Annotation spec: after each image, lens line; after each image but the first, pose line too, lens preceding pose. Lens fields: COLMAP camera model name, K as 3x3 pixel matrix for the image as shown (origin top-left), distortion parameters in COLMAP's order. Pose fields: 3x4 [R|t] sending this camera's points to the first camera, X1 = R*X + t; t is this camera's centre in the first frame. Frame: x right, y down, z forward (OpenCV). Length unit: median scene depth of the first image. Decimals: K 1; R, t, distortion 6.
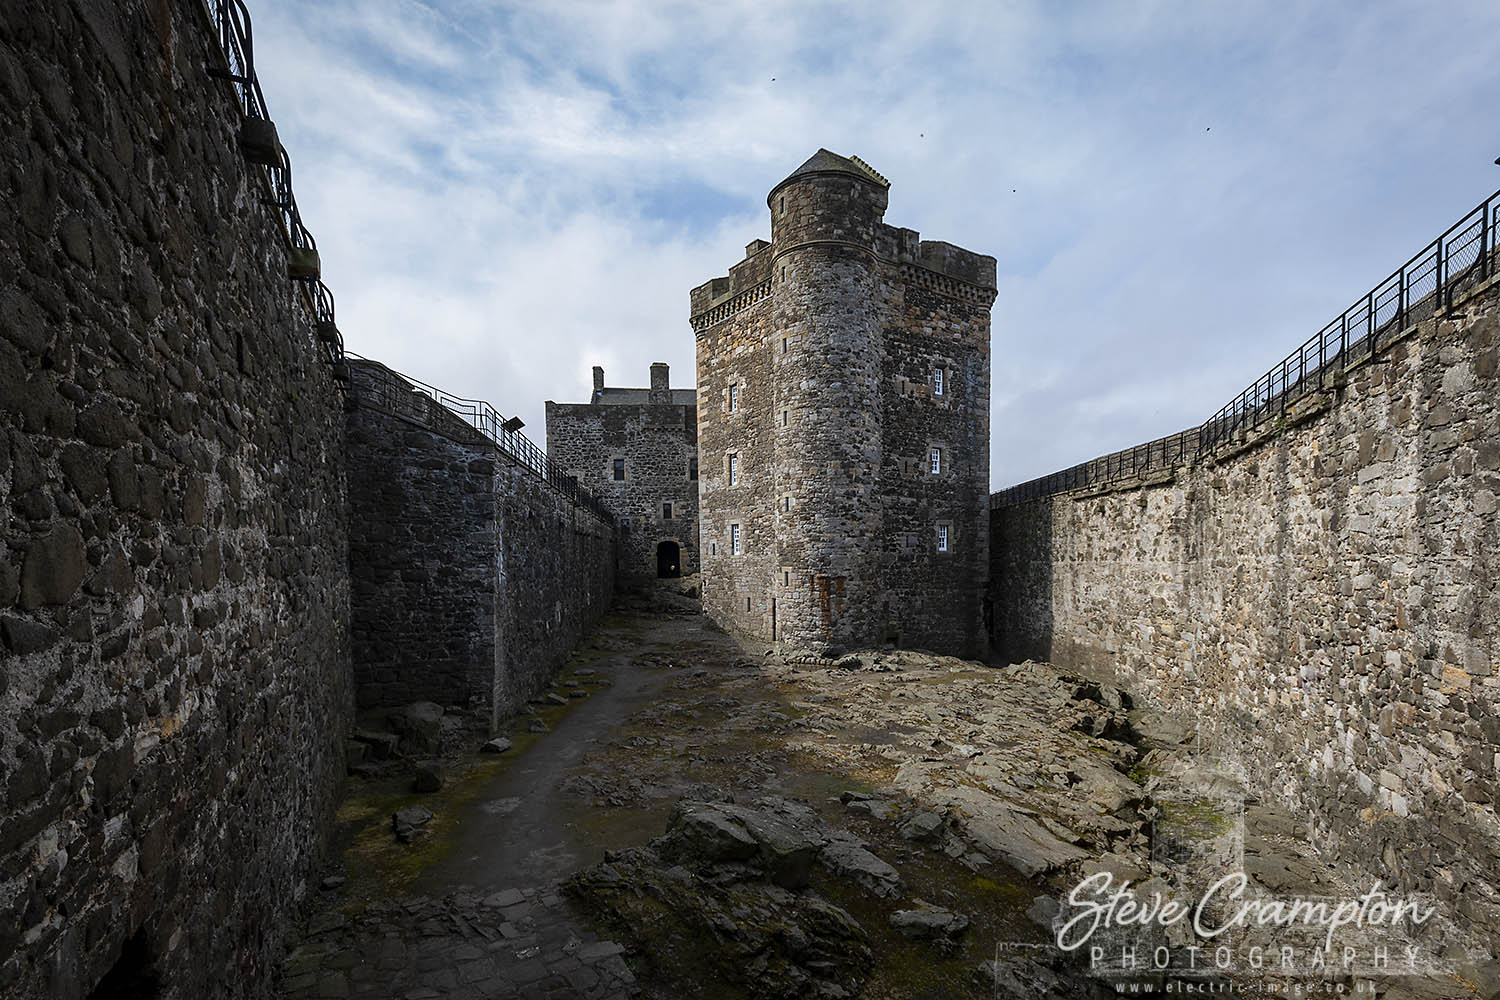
lens RADIAL K [[710.3, 0, 744.0], [0, 710.3, 583.8], [0, 0, 1]] dist [-0.002000, 0.000193]
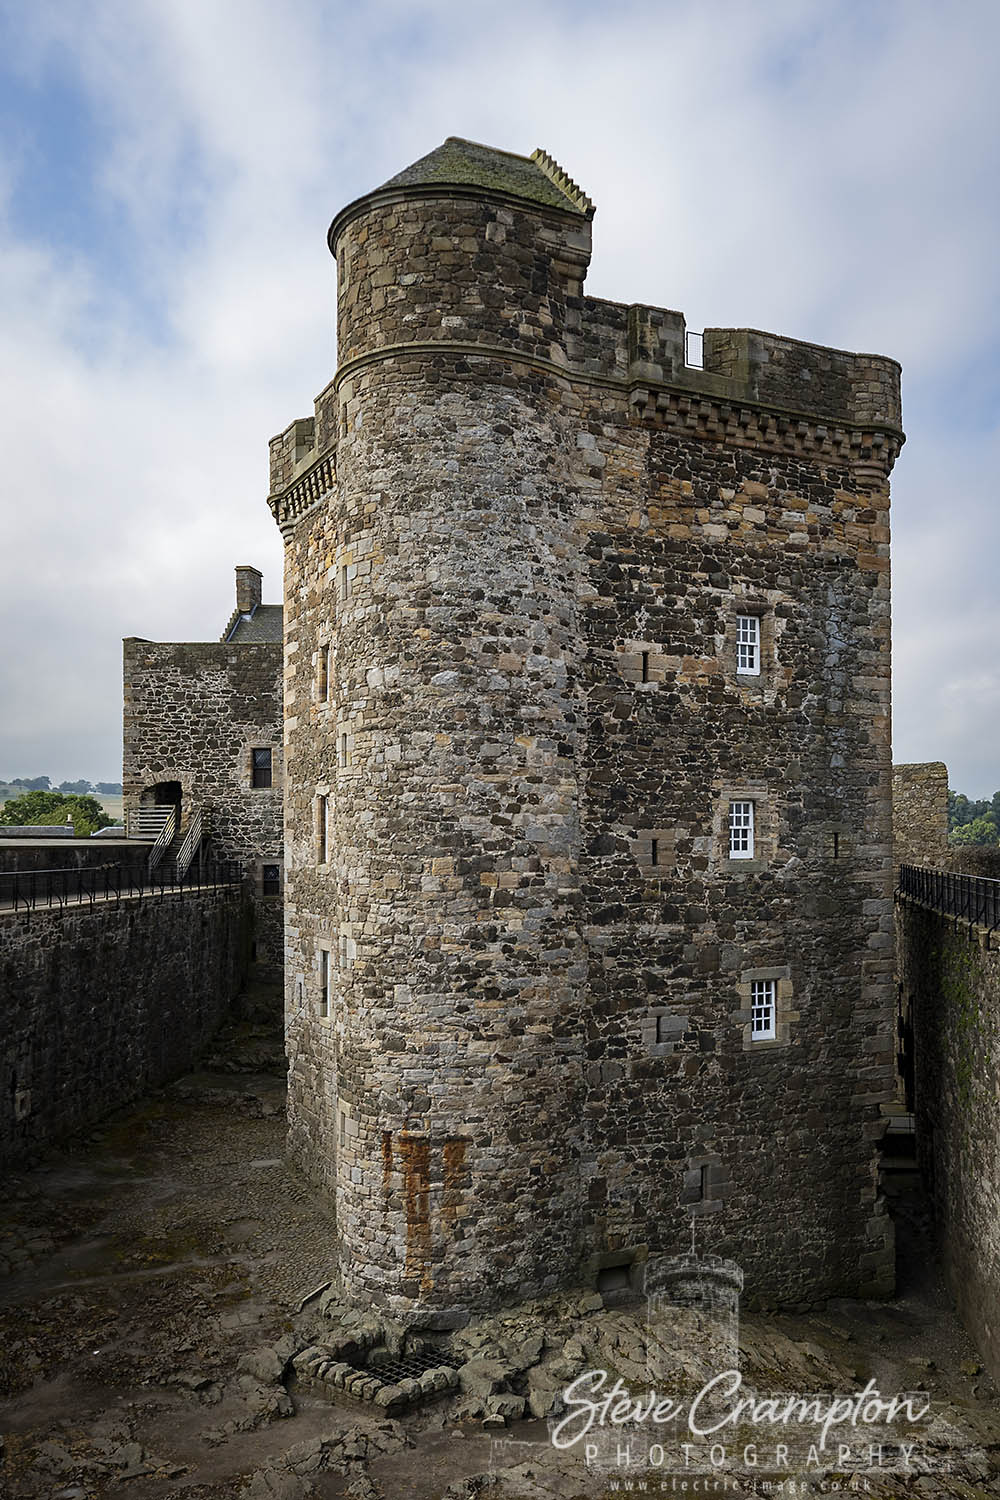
lens RADIAL K [[1211.8, 0, 594.5], [0, 1211.8, 795.7], [0, 0, 1]] dist [-0.003407, -0.001349]
pose [[0.994711, 0.002647, -0.102682, 0.270359], [-0.009388, 0.997827, -0.065224, -0.152775], [0.102286, 0.065843, 0.992574, 0.282513]]
